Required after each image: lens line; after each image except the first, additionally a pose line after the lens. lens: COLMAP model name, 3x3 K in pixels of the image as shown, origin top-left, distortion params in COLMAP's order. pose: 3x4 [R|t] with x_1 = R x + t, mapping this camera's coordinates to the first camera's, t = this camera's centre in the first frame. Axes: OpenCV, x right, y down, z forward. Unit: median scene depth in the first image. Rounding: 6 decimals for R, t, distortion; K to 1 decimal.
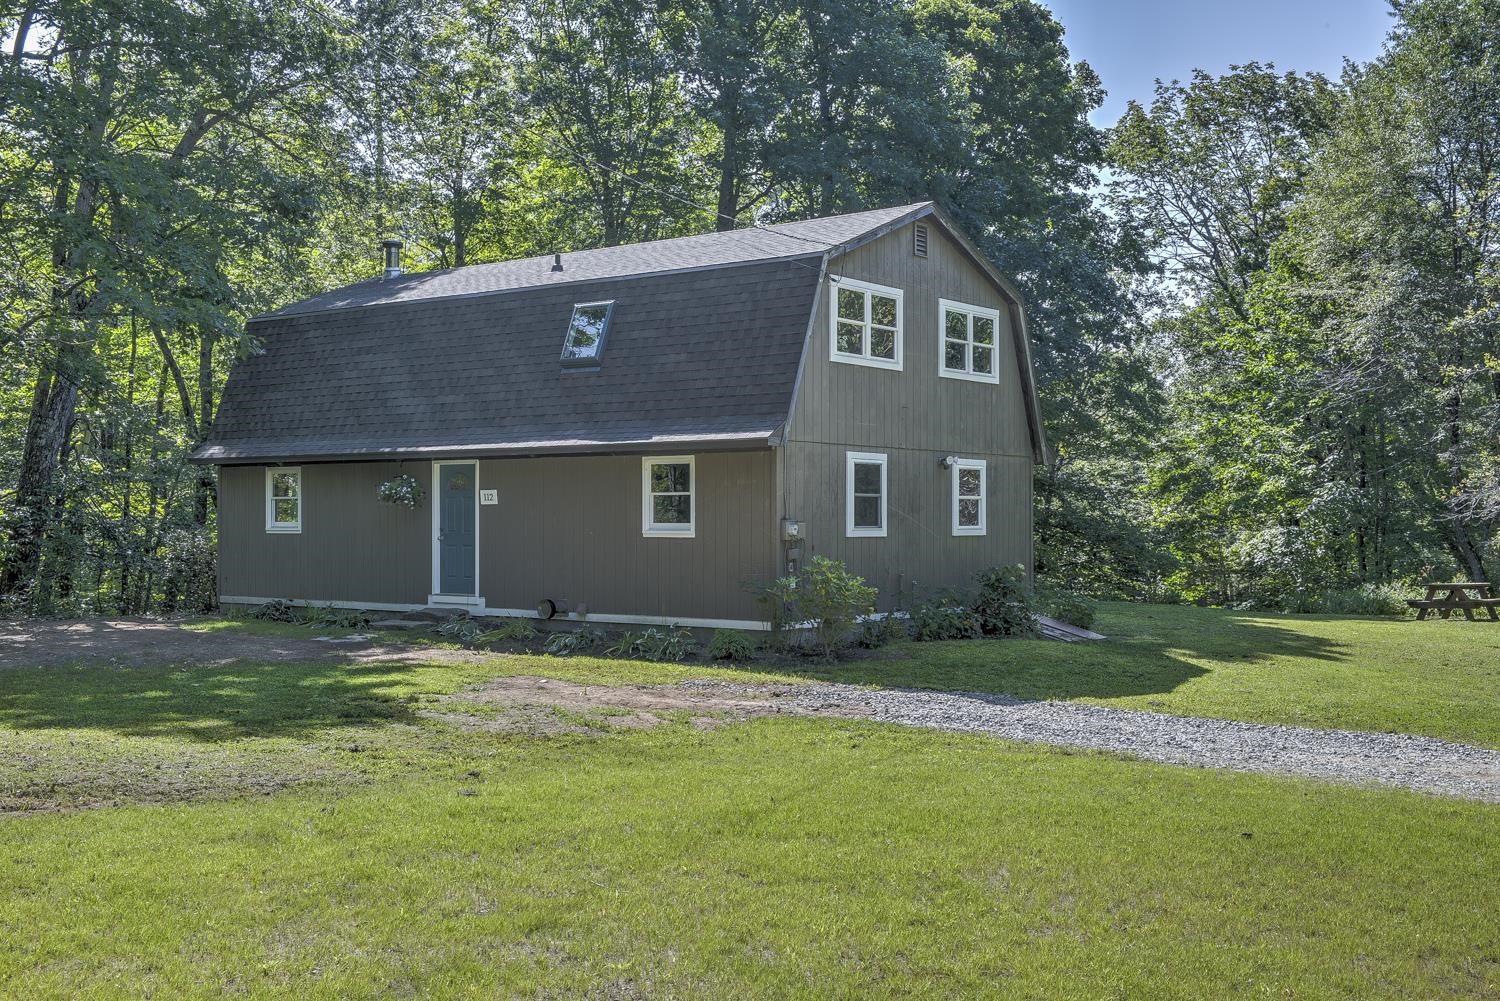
lens RADIAL K [[1625.5, 0, 751.1], [0, 1625.5, 484.3], [0, 0, 1]] dist [0.020716, 0.224742]
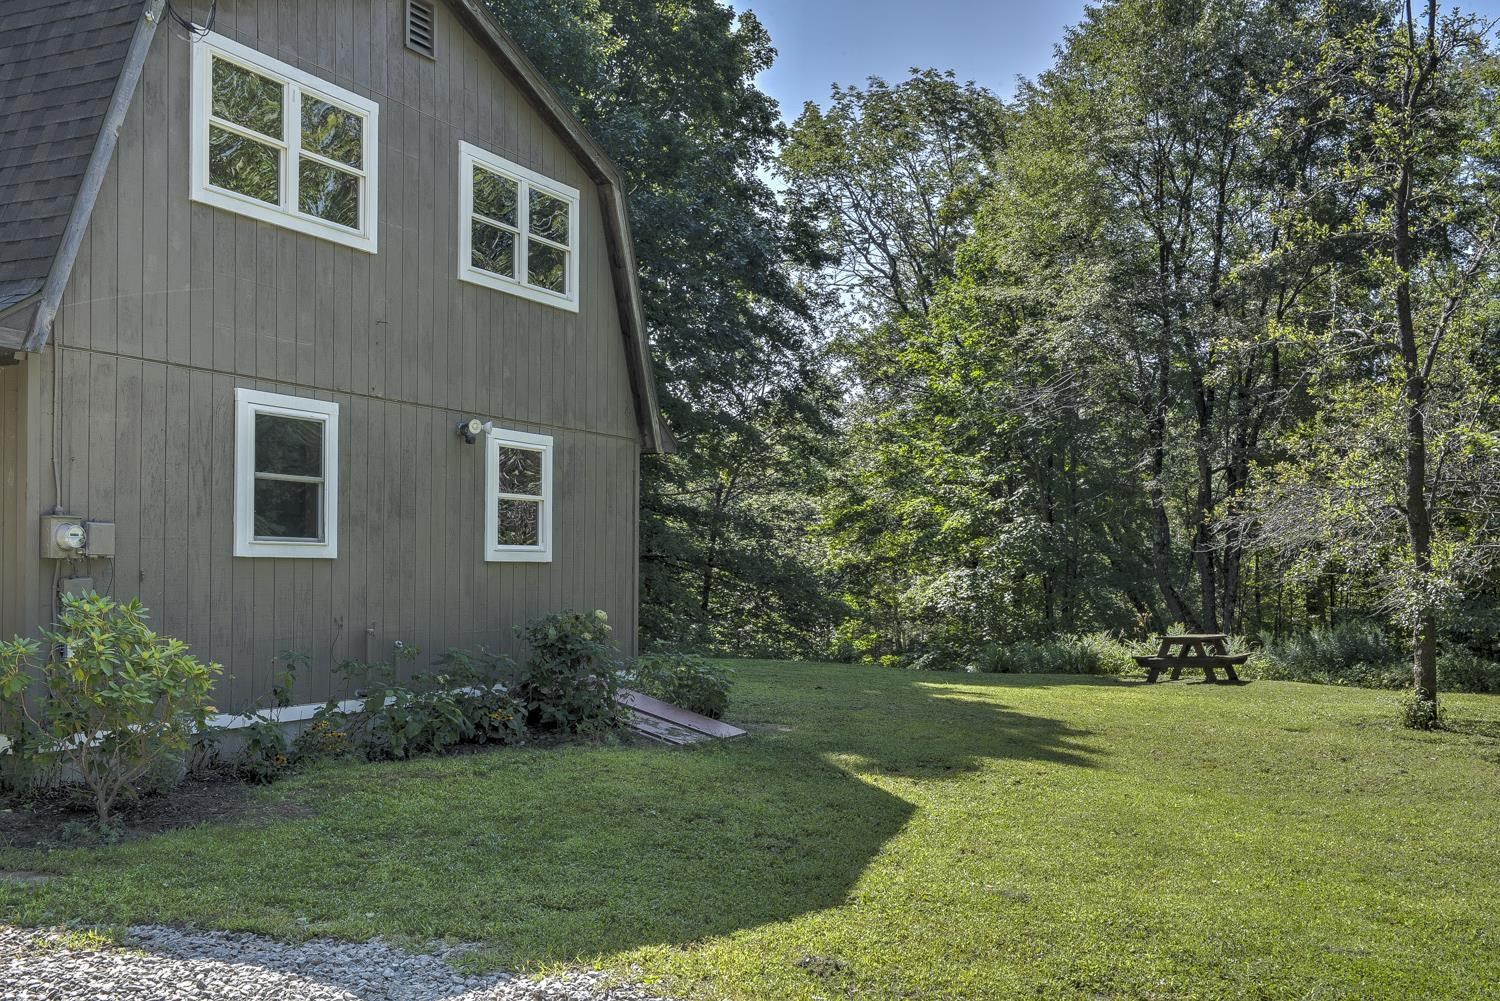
lens RADIAL K [[1514.7, 0, 750.0], [0, 1514.7, 504.0], [0, 0, 1]] dist [0.012079, 0.012079]
pose [[0.981851, 0.015361, 0.189029, 0.110474], [-0.011385, 0.999691, -0.022102, 0.021391], [-0.189310, 0.019549, 0.981723, 0.439507]]
